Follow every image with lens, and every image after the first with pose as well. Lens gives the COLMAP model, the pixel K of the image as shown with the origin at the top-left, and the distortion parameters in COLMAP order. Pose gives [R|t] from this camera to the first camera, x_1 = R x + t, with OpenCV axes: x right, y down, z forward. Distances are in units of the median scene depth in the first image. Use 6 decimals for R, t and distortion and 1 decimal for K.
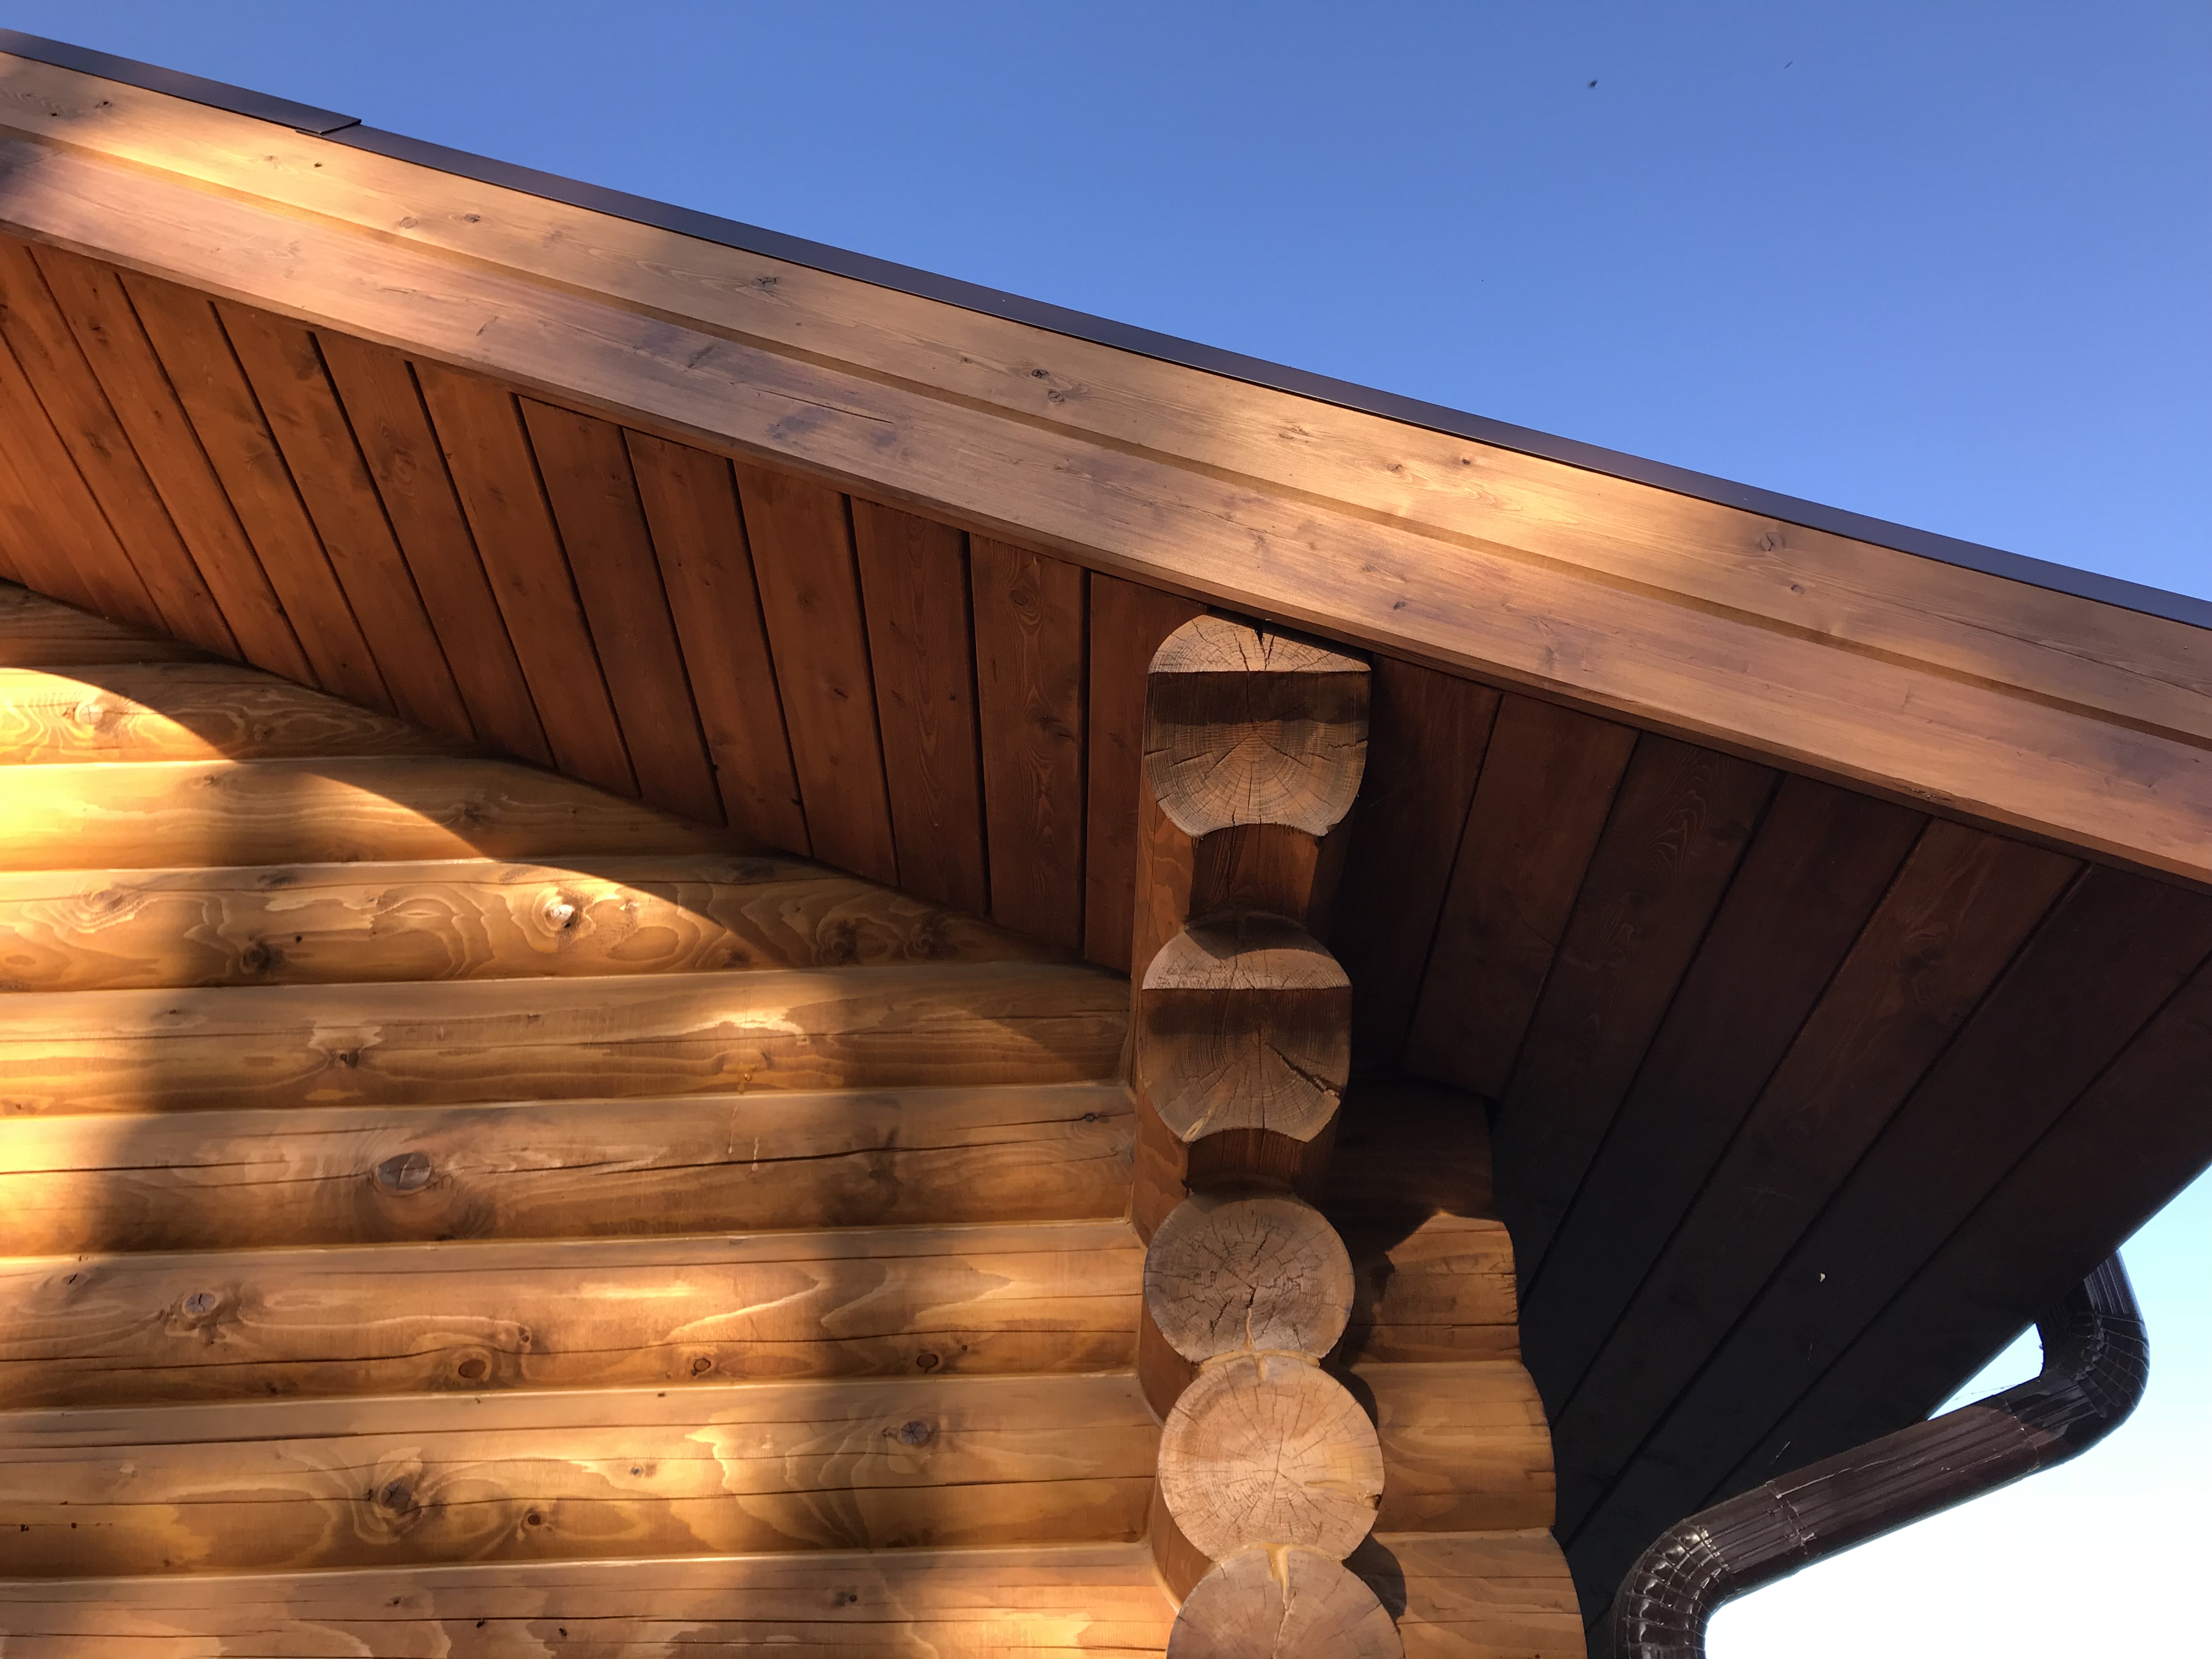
lens RADIAL K [[1826.8, 0, 1096.3], [0, 1826.8, 827.6], [0, 0, 1]] dist [0.037358, -0.020924]
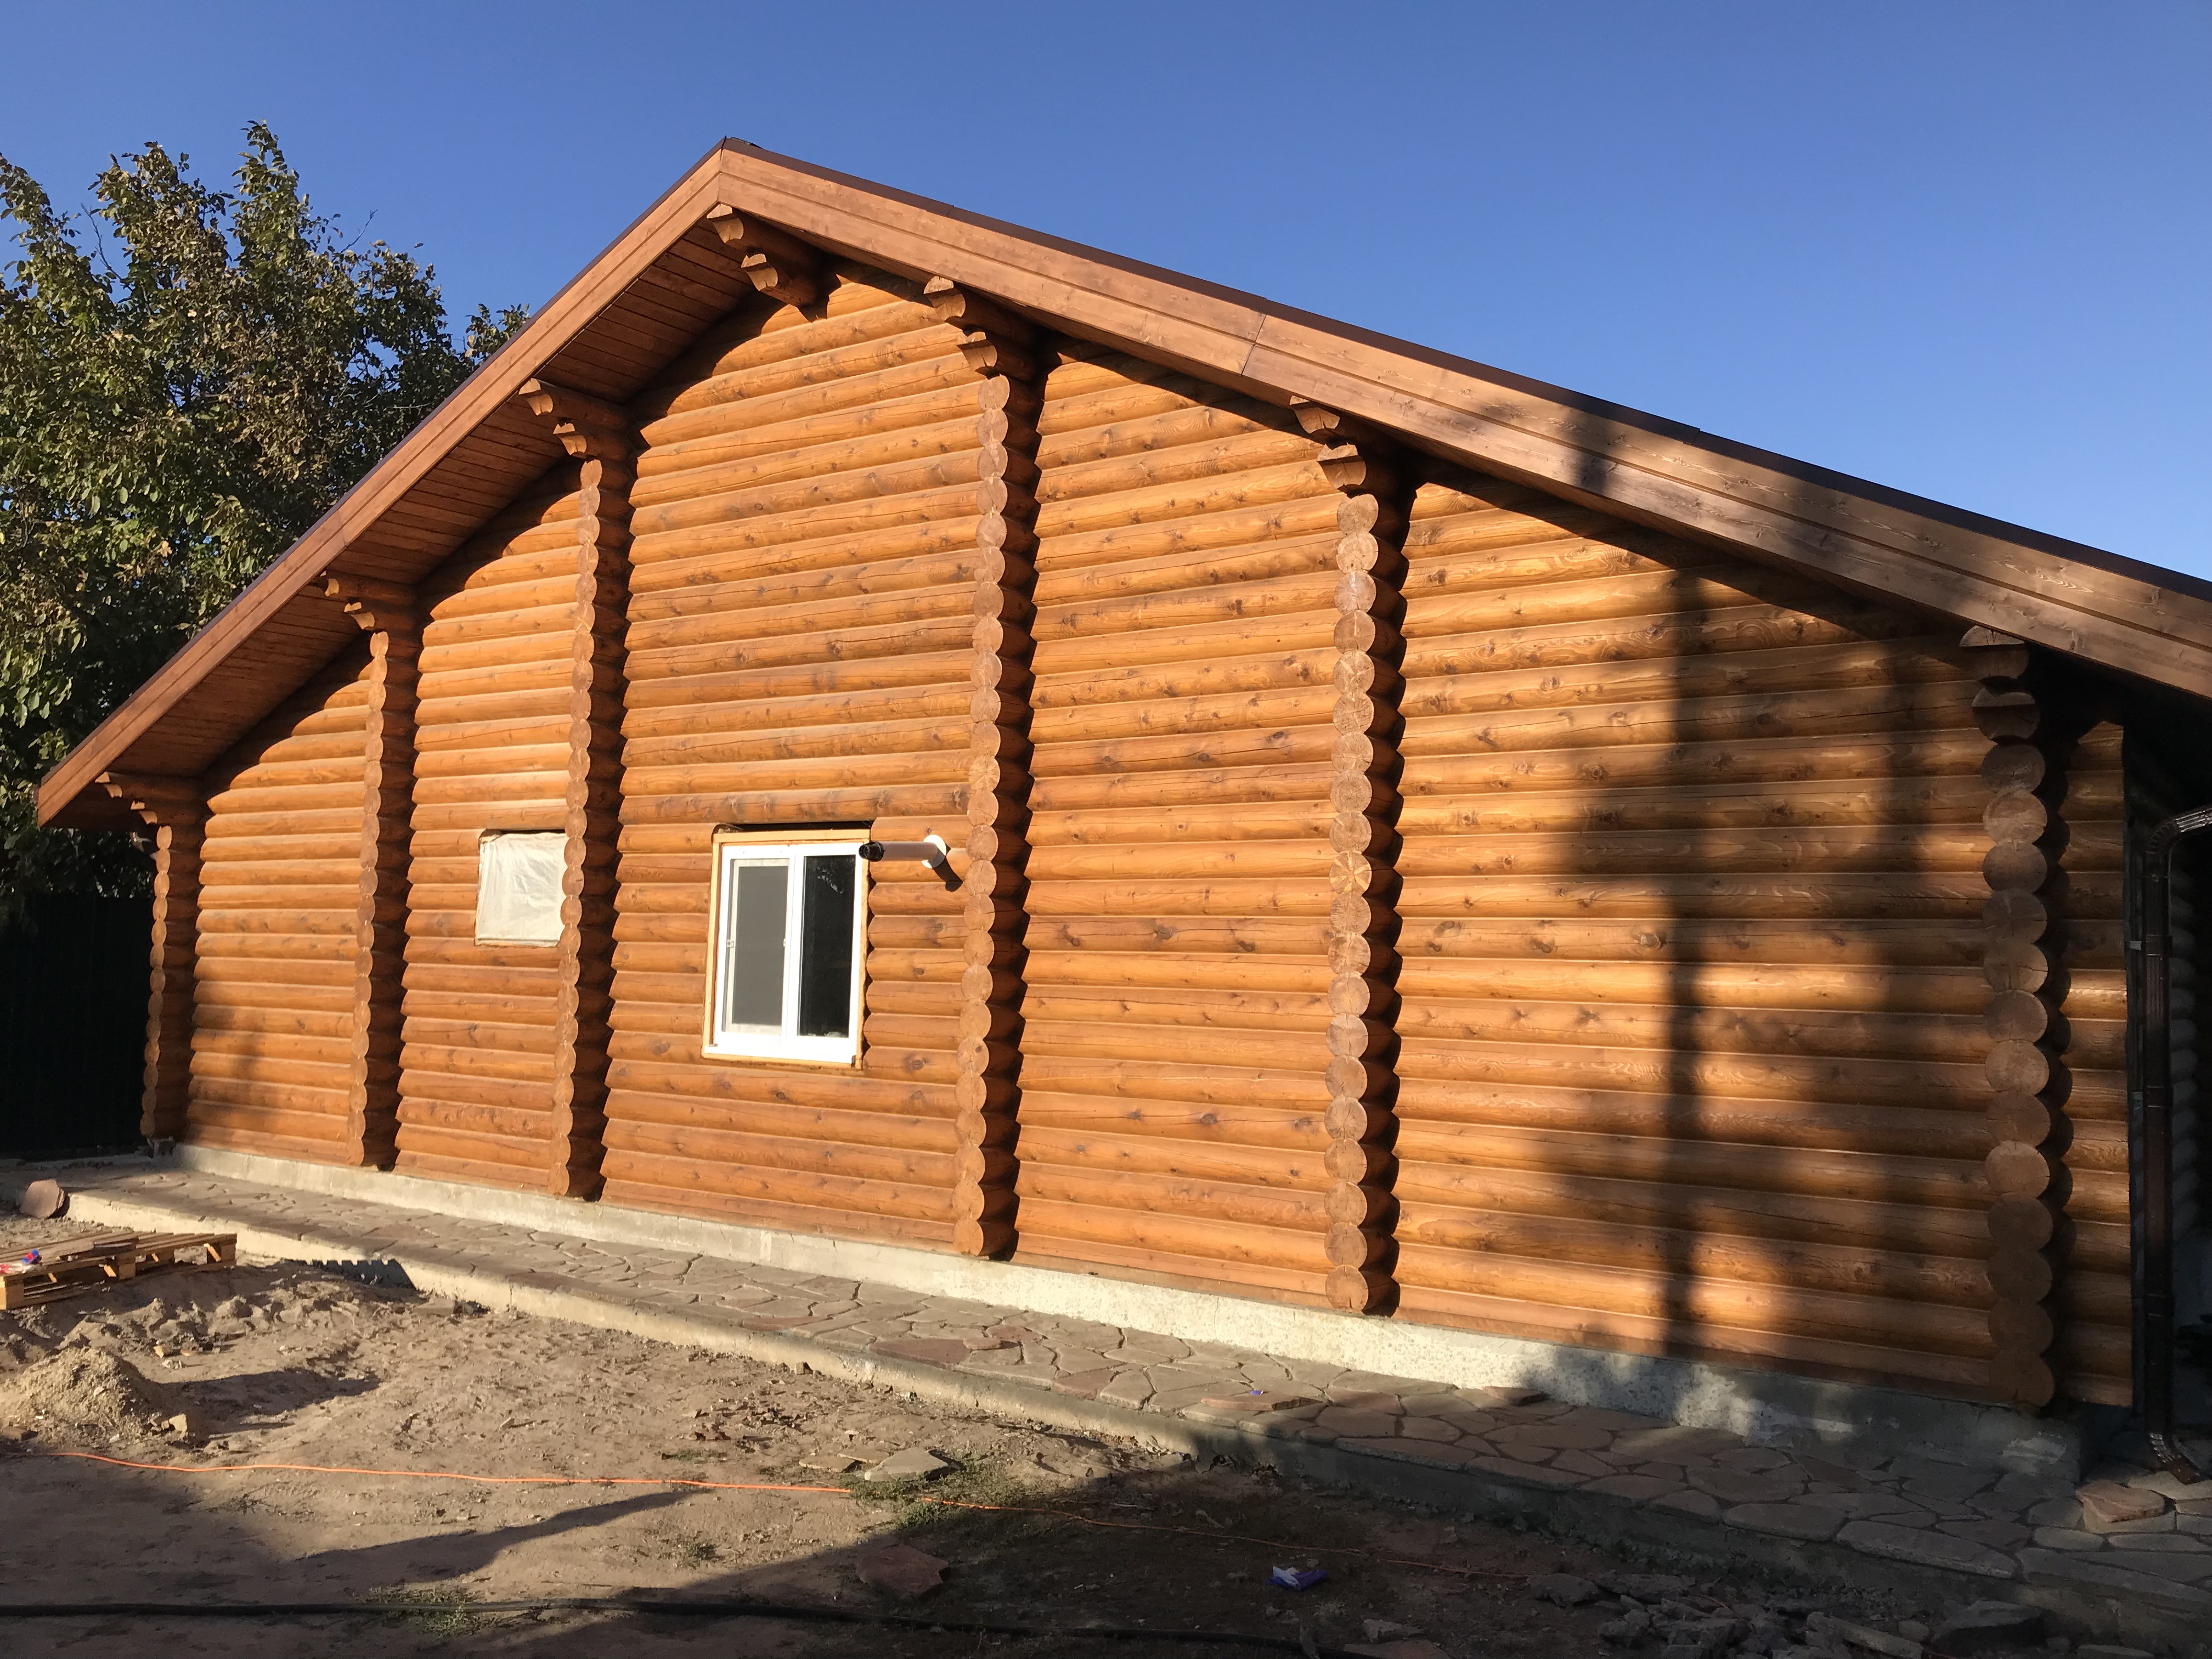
lens RADIAL K [[1826.8, 0, 1112.2], [0, 1826.8, 837.6], [0, 0, 1]] dist [0.037358, -0.020924]
pose [[0.818276, 0.018146, -0.574539, 0.653348], [0.307428, 0.830731, 0.464085, -1.710209], [0.485709, -0.556379, 0.674188, -2.189448]]
